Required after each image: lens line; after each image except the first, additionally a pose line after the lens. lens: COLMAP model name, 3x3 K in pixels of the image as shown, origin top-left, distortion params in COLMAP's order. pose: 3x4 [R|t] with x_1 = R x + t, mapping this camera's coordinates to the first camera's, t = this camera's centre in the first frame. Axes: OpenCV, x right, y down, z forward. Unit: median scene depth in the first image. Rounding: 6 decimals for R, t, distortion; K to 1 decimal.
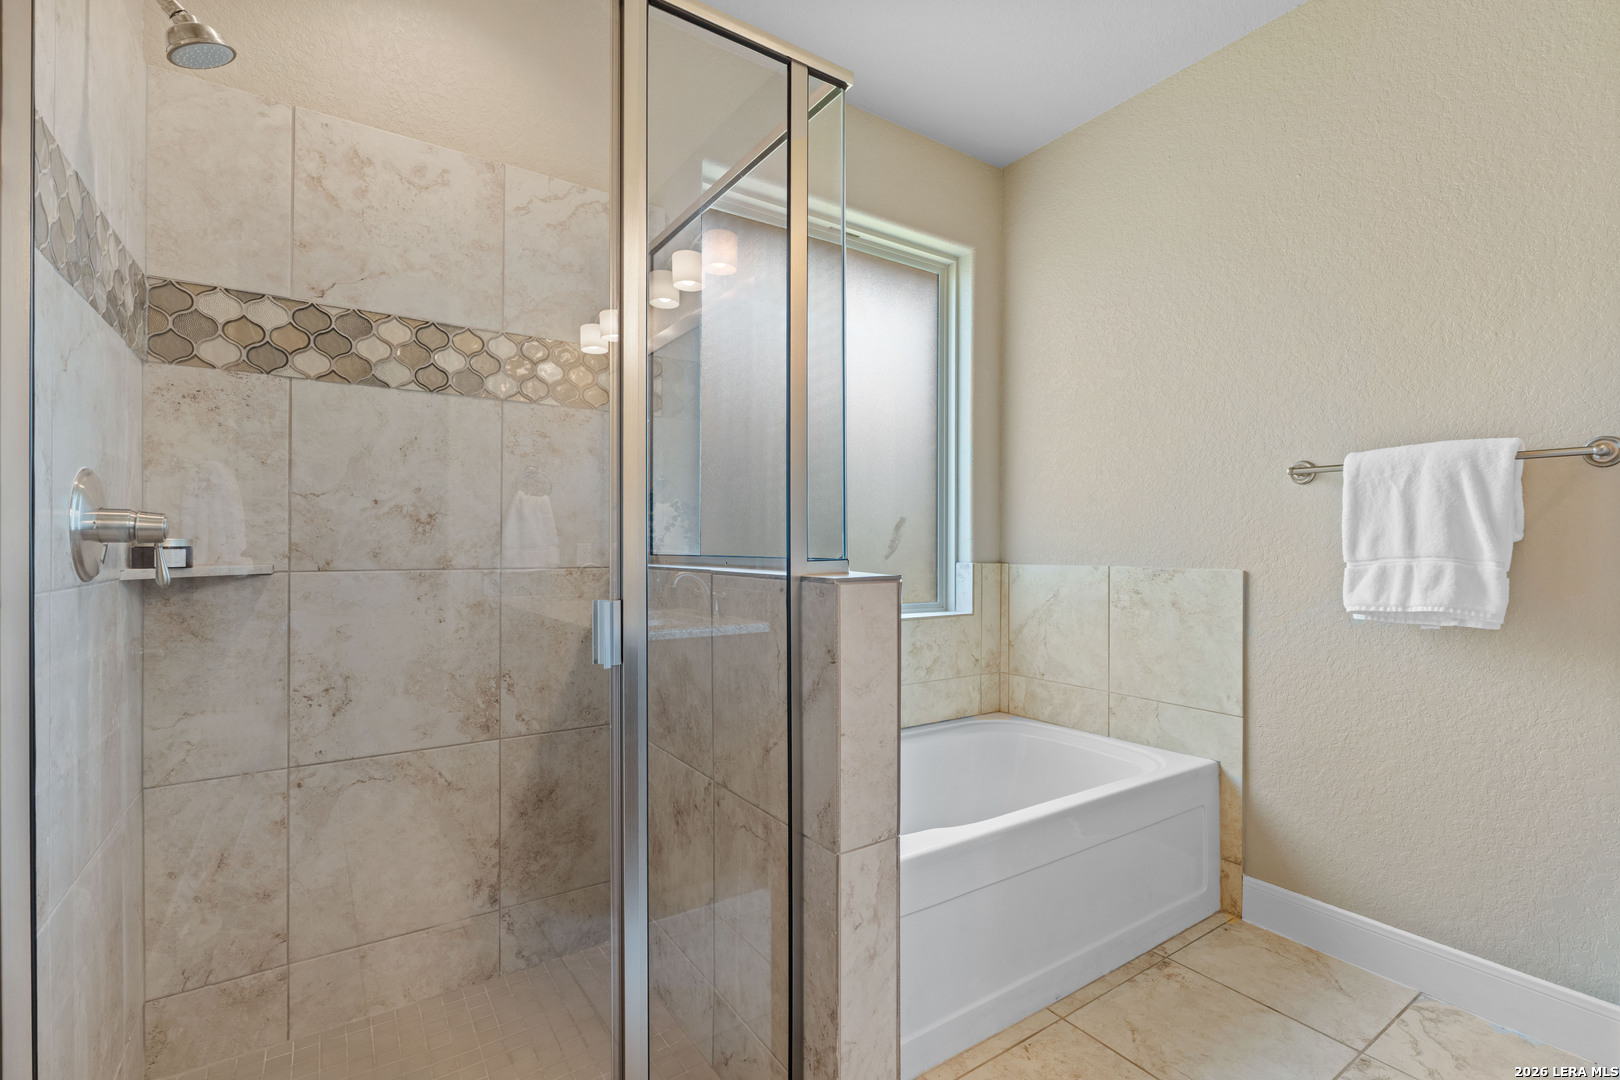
lens RADIAL K [[717.3, 0, 812.6], [0, 717.3, 535.9], [0, 0, 1]] dist [-0.000538, -0.000138]
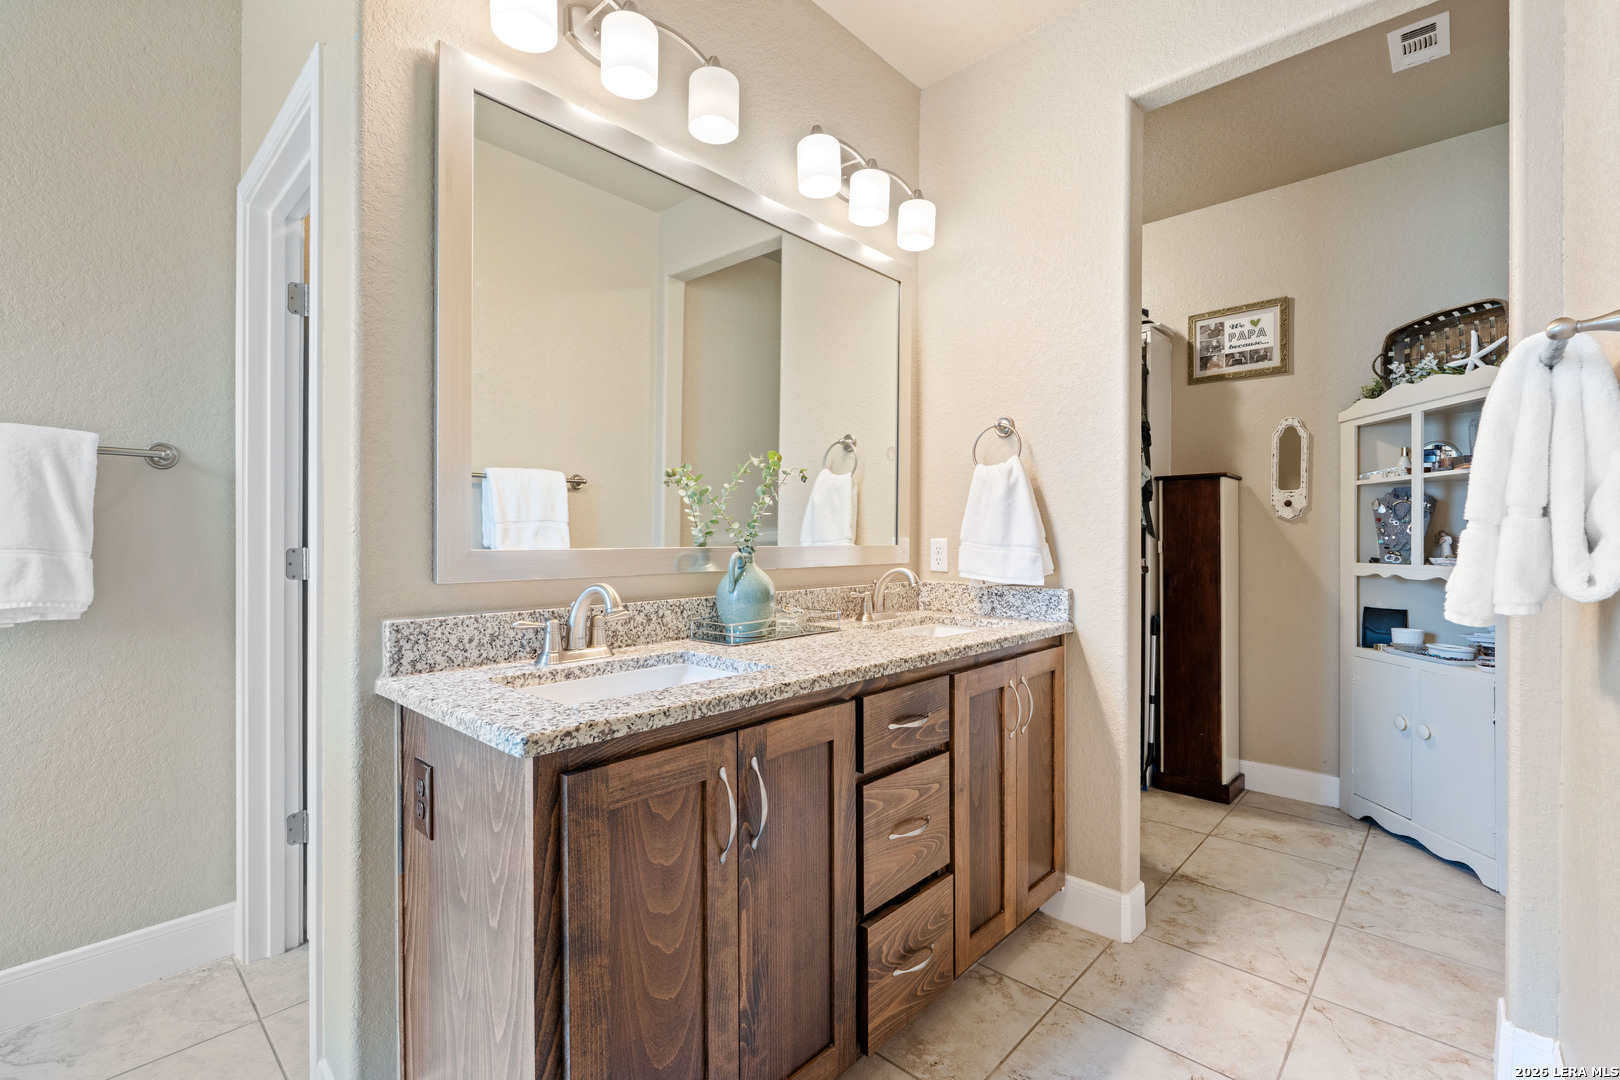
lens RADIAL K [[717.3, 0, 812.6], [0, 717.3, 535.9], [0, 0, 1]] dist [-0.000538, -0.000138]
pose [[-0.221429, 0.001205, 0.975176, -0.261839], [-0.011353, 0.999928, -0.003814, 0.004877], [-0.975110, -0.011915, -0.221400, 0.209226]]
